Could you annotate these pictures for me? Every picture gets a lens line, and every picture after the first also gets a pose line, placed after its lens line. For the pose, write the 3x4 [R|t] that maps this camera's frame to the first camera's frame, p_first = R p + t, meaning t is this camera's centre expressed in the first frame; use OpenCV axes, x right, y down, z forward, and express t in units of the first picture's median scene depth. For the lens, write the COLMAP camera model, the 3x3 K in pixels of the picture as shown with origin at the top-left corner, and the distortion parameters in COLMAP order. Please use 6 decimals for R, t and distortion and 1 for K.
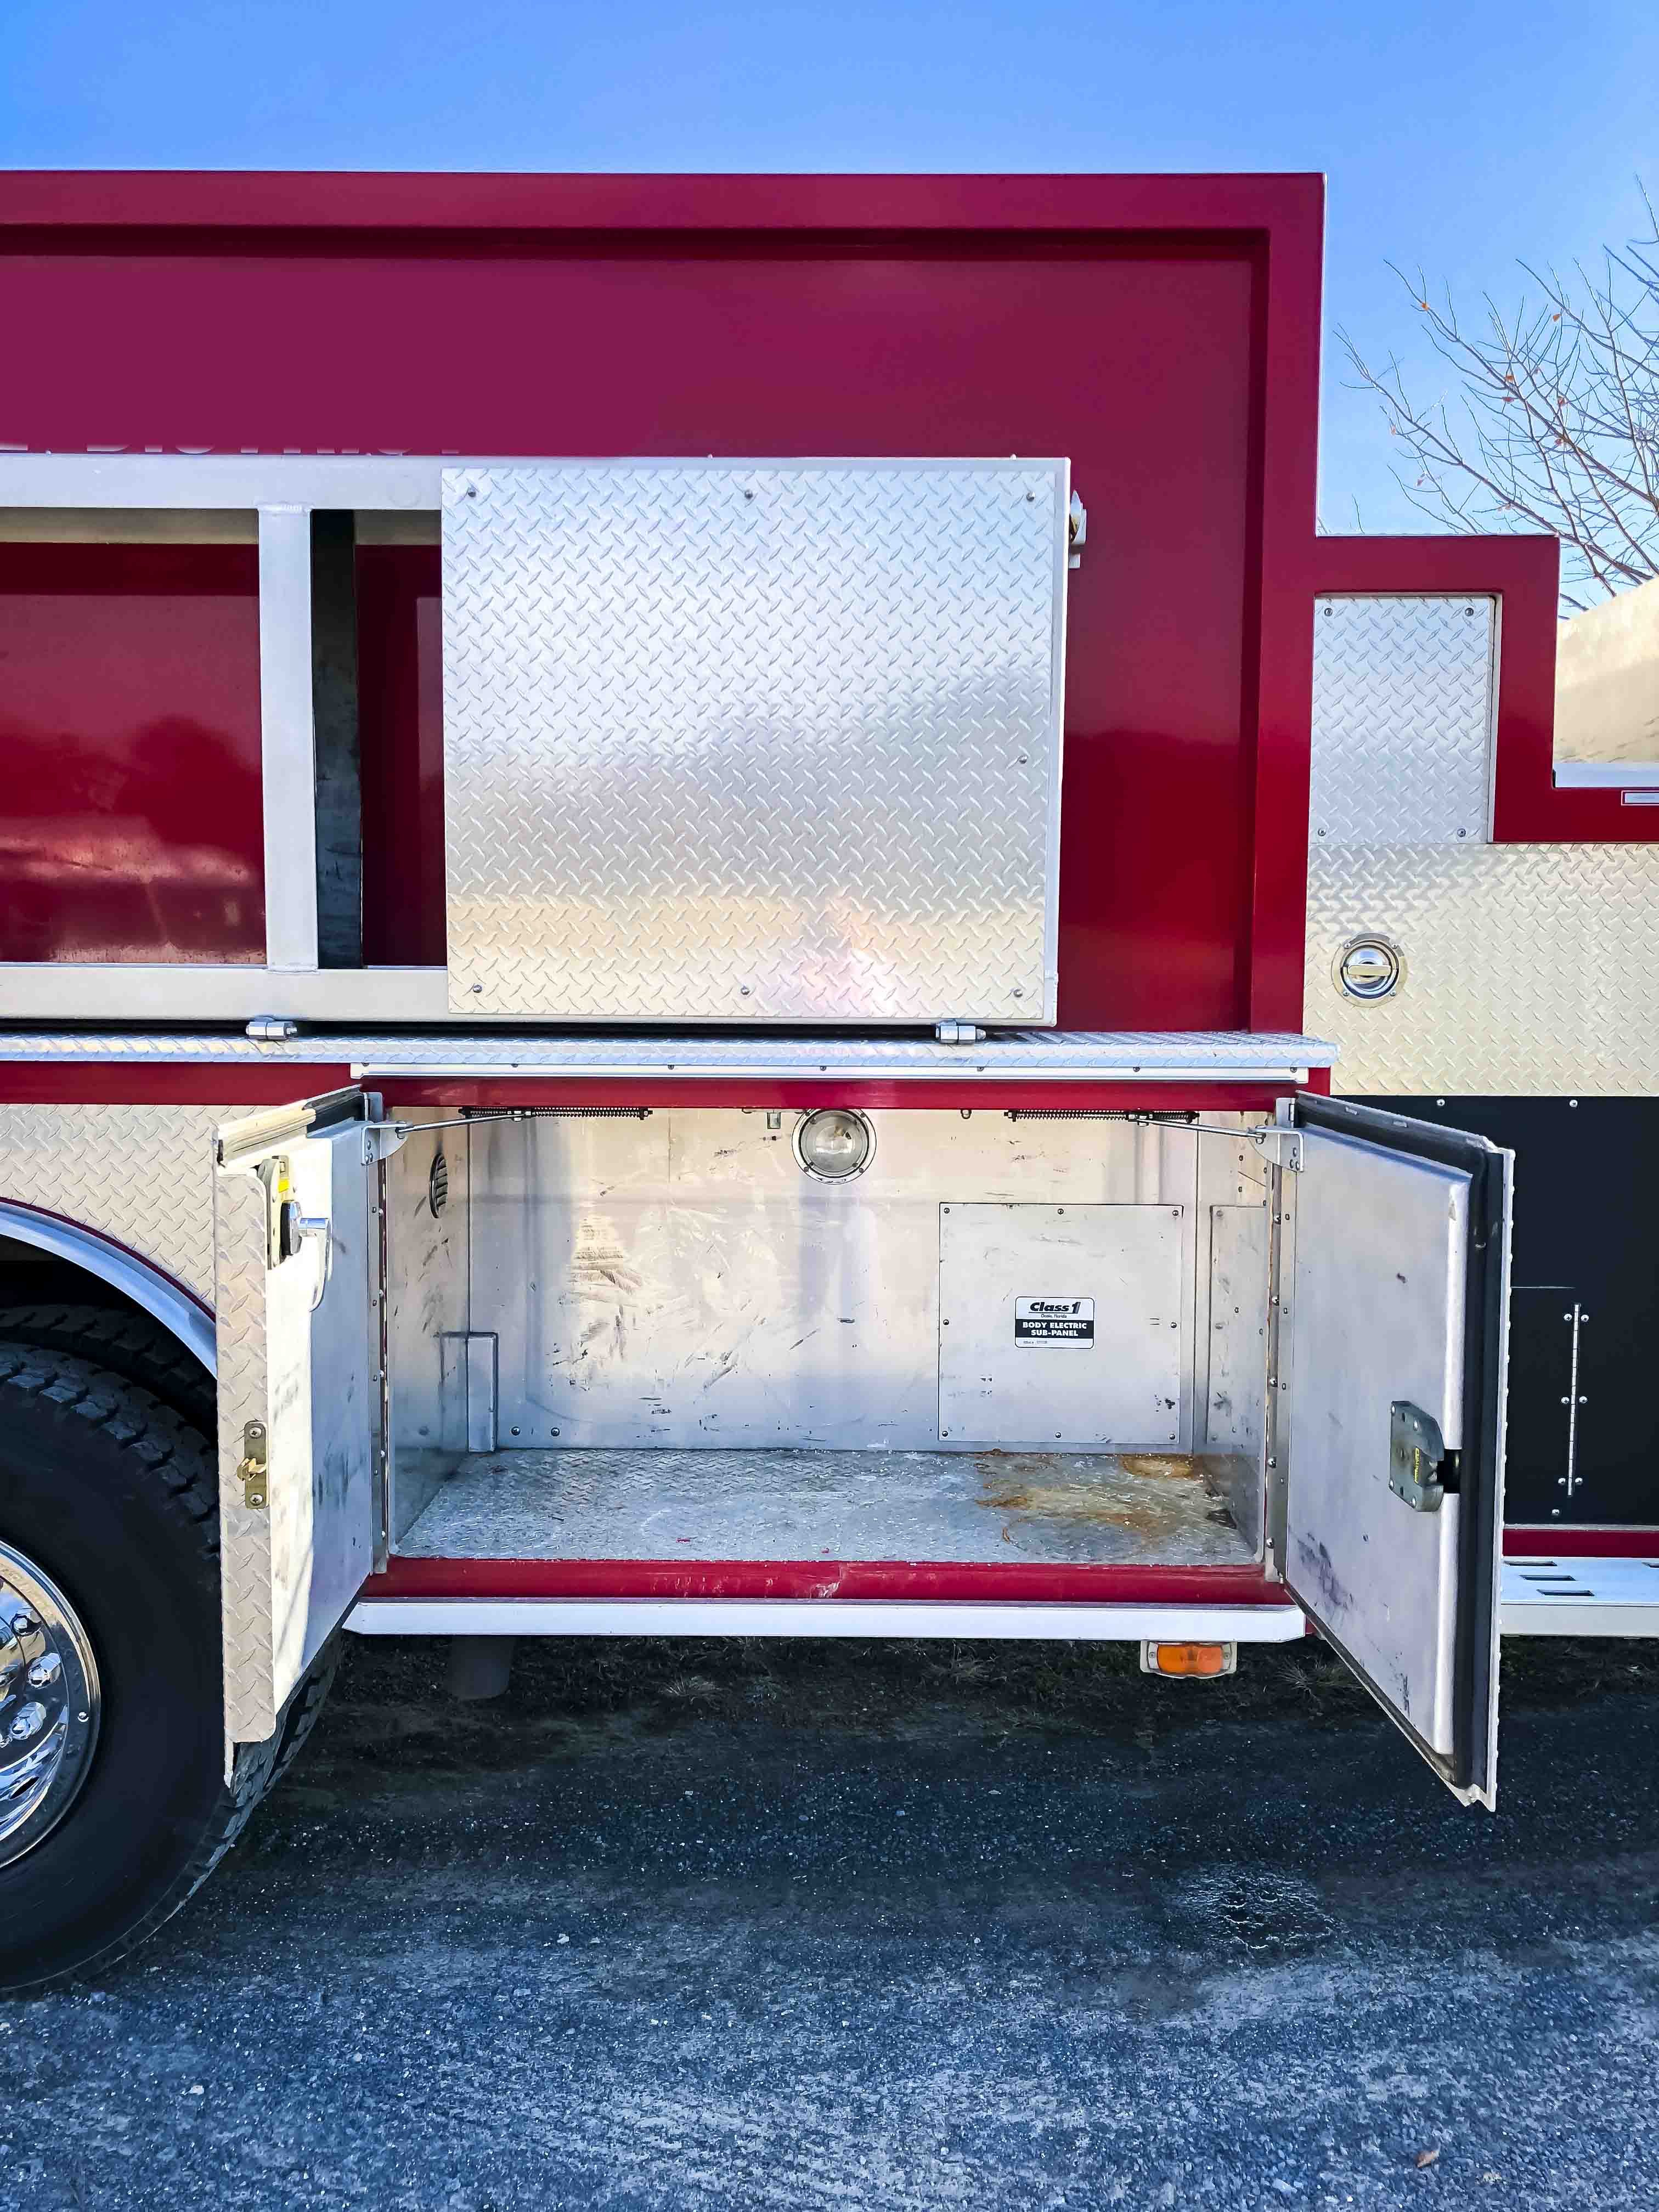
lens RADIAL K [[1833.7, 0, 799.9], [0, 1833.7, 1076.4], [0, 0, 1]] dist [-0.000325, -0.006342]
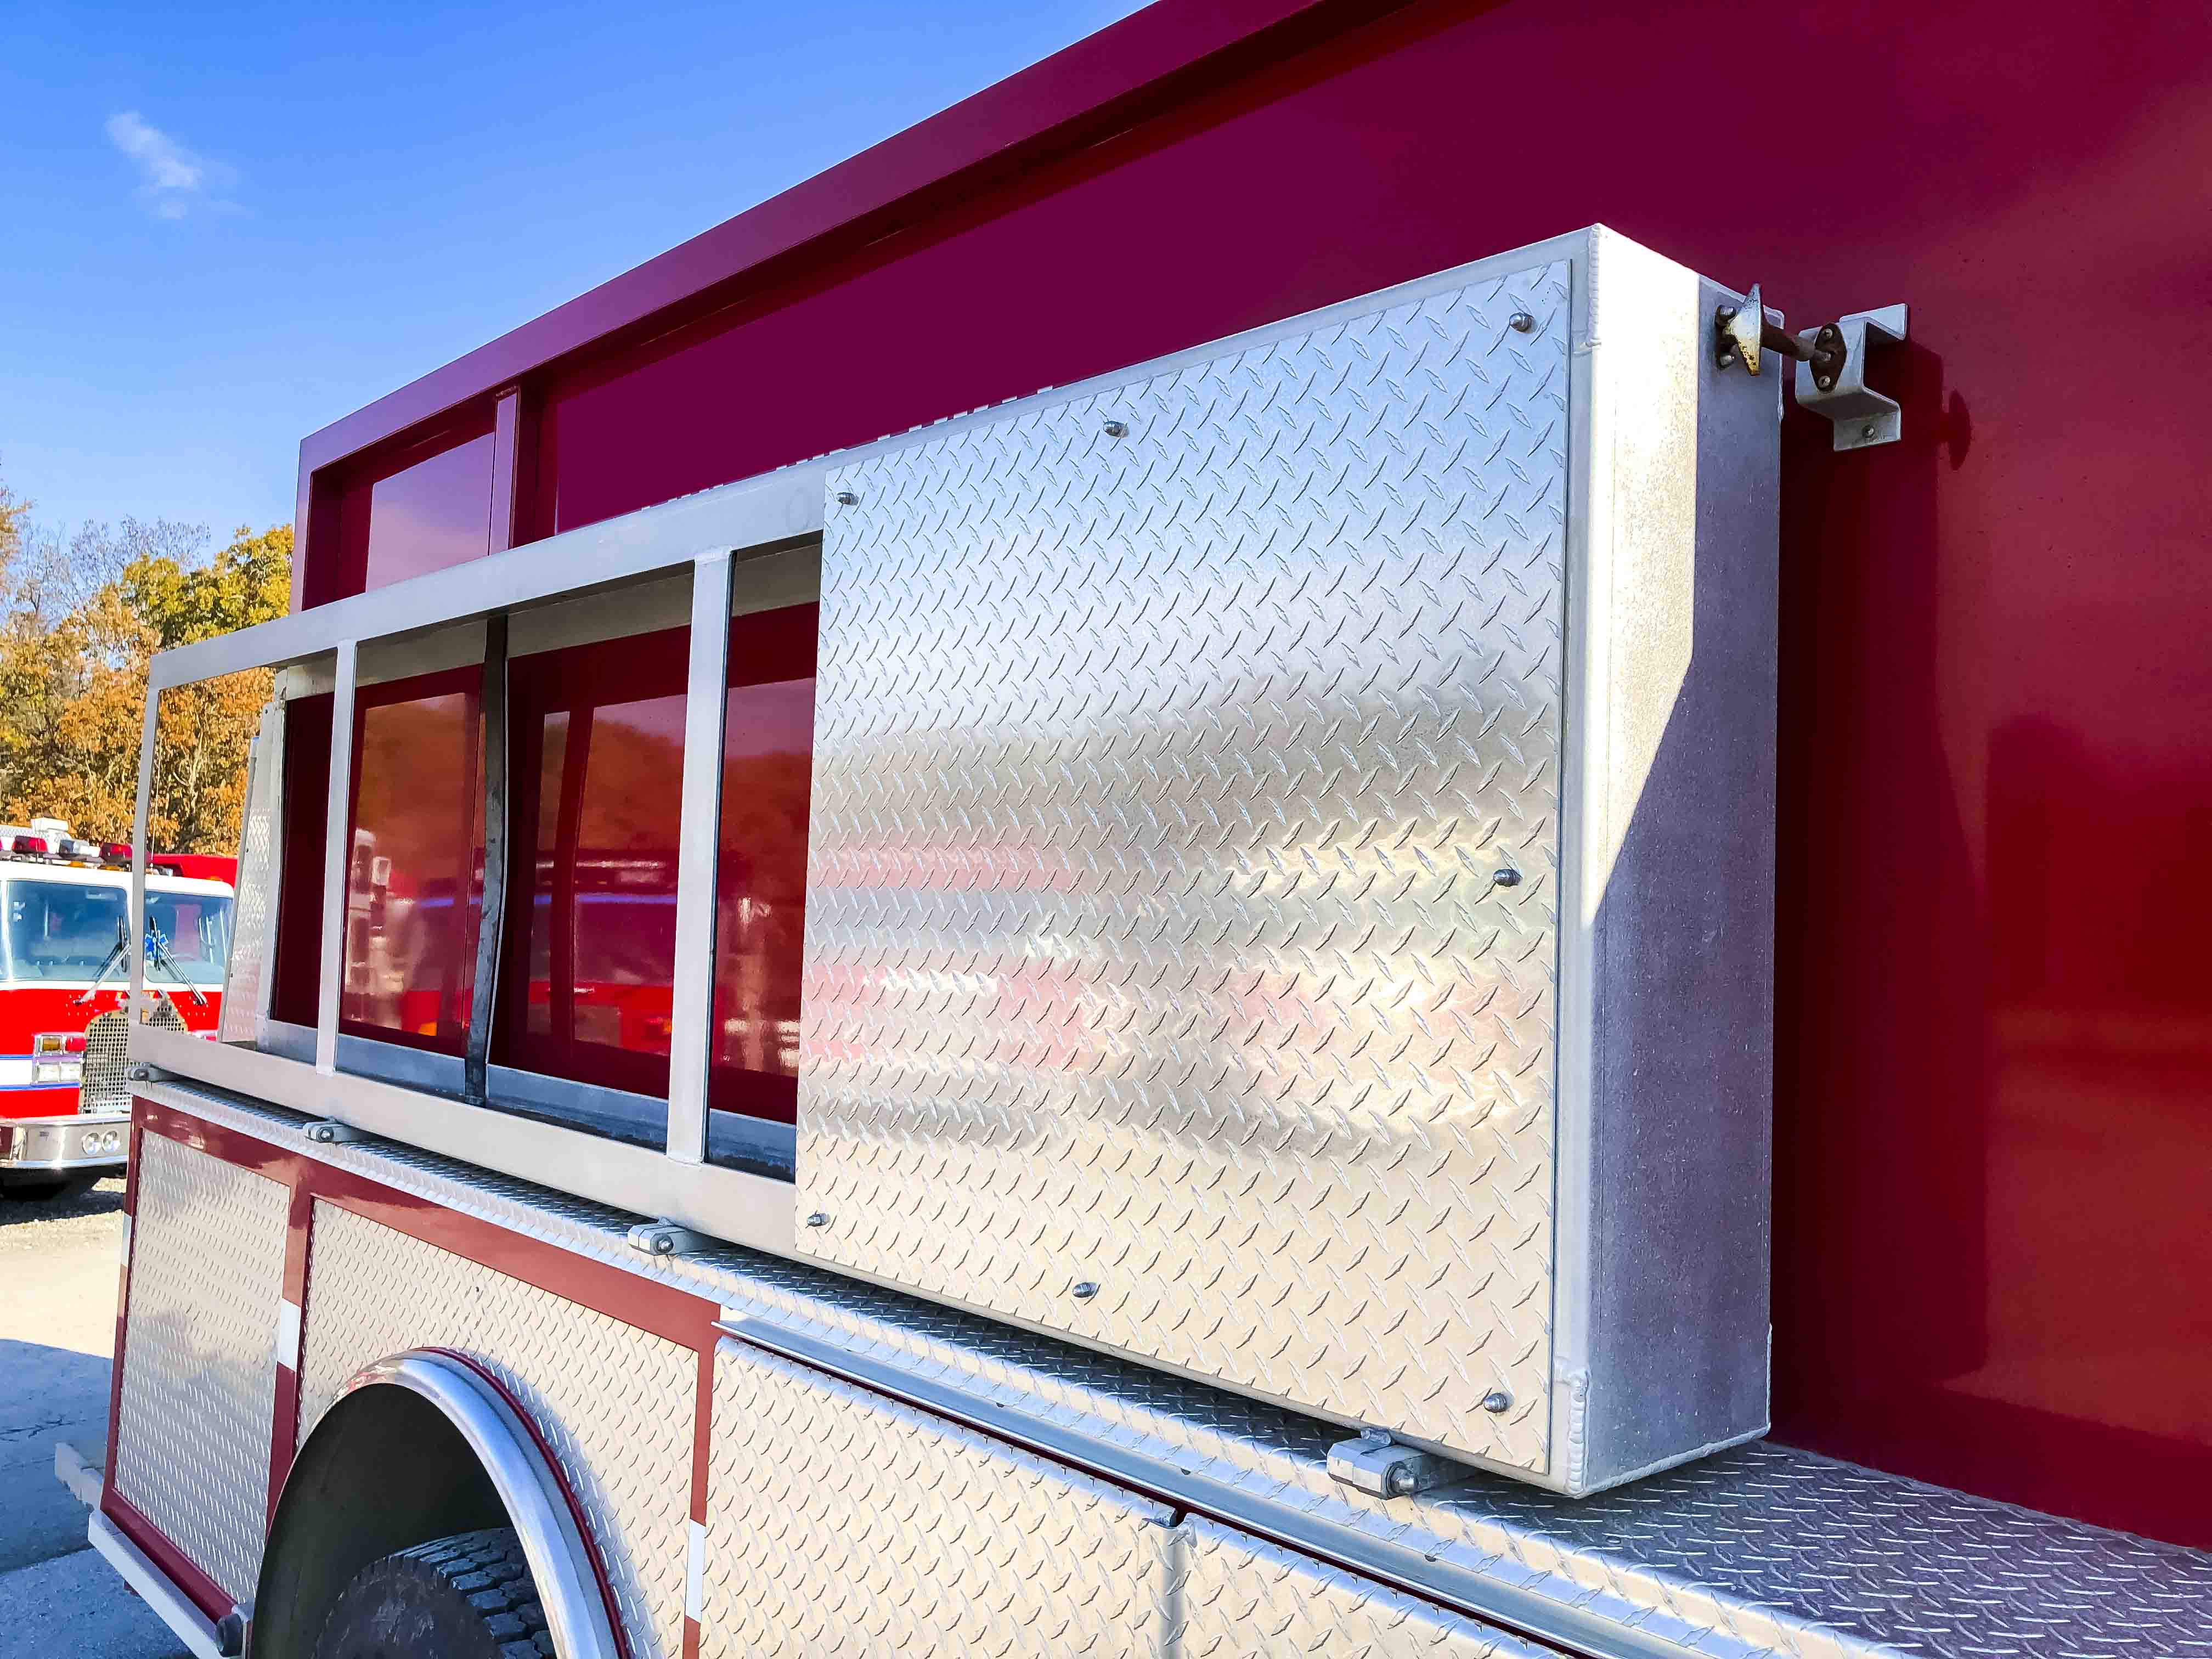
lens RADIAL K [[1818.6, 0, 1098.0], [0, 1818.6, 798.4], [0, 0, 1]] dist [0.019644, 0.000145]
pose [[0.681733, -0.034425, -0.730791, 0.336105], [-0.077783, 0.989820, -0.119189, -0.114889], [0.727455, 0.138099, 0.672115, 0.543416]]
